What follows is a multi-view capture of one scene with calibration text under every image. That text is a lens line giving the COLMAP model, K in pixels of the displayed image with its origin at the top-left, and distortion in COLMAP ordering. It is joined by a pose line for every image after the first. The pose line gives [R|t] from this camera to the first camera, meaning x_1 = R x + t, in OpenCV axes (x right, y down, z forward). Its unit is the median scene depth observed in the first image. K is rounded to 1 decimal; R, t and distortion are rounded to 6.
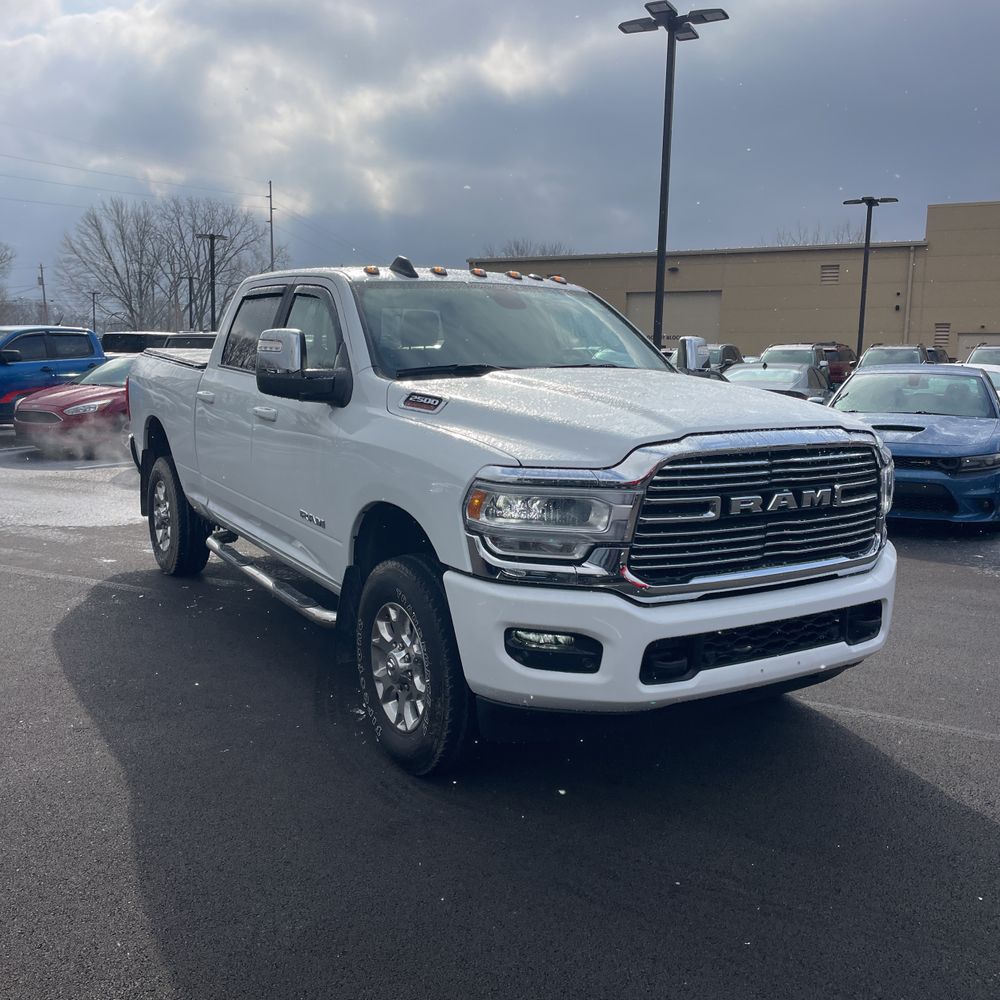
lens RADIAL K [[1017.9, 0, 502.4], [0, 1017.9, 505.6], [0, 0, 1]] dist [0.046340, 0.000000]
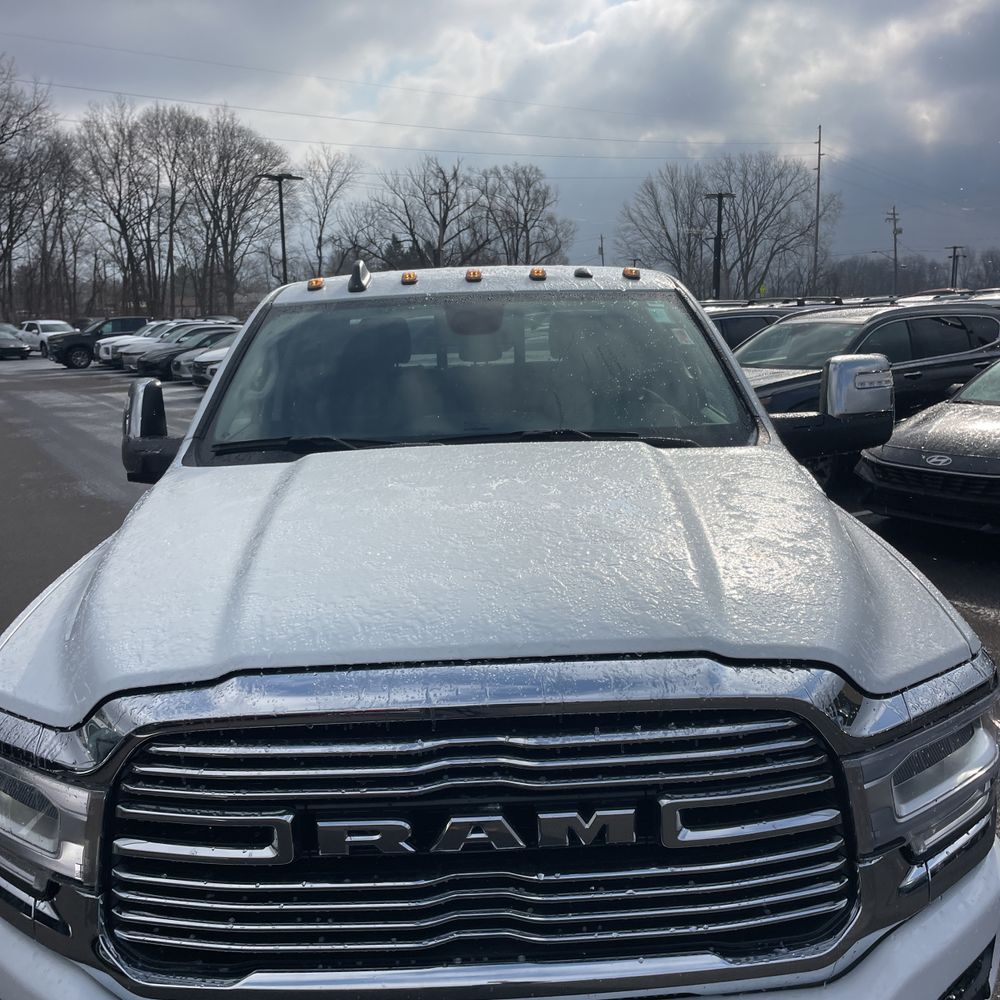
lens RADIAL K [[1017.9, 0, 496.5], [0, 1017.9, 492.5], [0, 0, 1]] dist [0.046340, 0.000000]
pose [[0.863286, 0.049621, -0.502270, 0.455299], [-0.033959, 0.998611, 0.040289, -0.154581], [0.503572, -0.017725, 0.863772, 0.577183]]
